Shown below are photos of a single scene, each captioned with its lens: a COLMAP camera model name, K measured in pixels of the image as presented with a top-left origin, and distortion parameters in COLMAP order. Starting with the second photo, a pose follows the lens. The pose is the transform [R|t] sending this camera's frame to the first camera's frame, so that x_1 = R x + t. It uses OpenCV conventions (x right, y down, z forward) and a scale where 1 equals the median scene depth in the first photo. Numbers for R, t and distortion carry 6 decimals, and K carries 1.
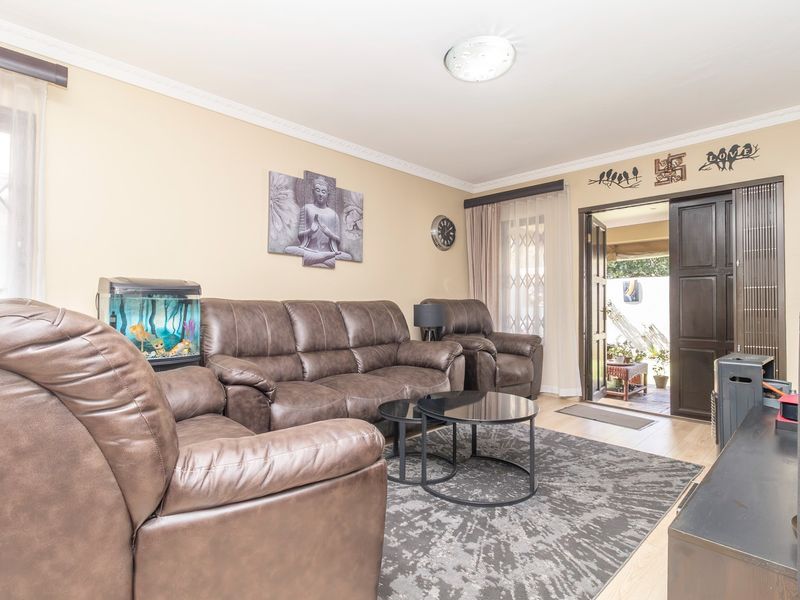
lens RADIAL K [[421.6, 0, 412.5], [0, 421.6, 301.0], [0, 0, 1]] dist [-0.000863, -0.000271]
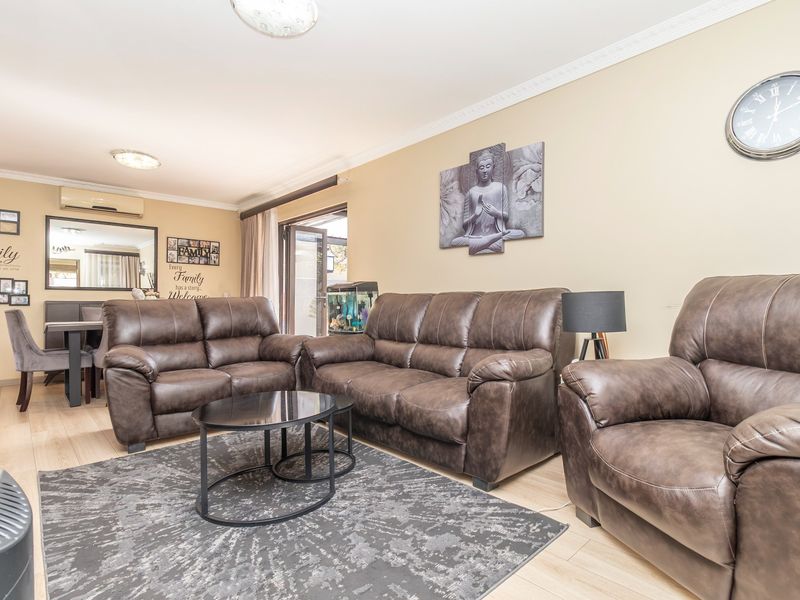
lens RADIAL K [[422.0, 0, 400.0], [0, 422.0, 300.0], [0, 0, 1]] dist [-0.001370, -0.000214]
pose [[-0.048193, -0.009323, -0.998795, 0.696481], [0.013225, 0.999863, -0.009971, 0.023595], [0.998751, -0.013689, -0.048063, 0.899859]]
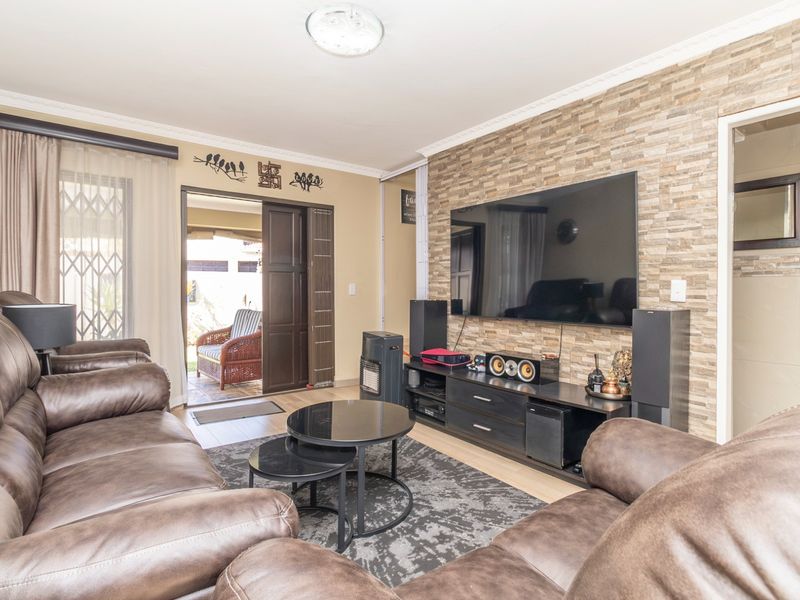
lens RADIAL K [[422.0, 0, 400.0], [0, 422.0, 300.0], [0, 0, 1]] dist [-0.001370, -0.000214]
pose [[0.125744, -0.039817, 0.991263, -0.498601], [-0.024109, 0.998776, 0.043177, -0.040695], [-0.991770, -0.029328, 0.124630, 0.537289]]
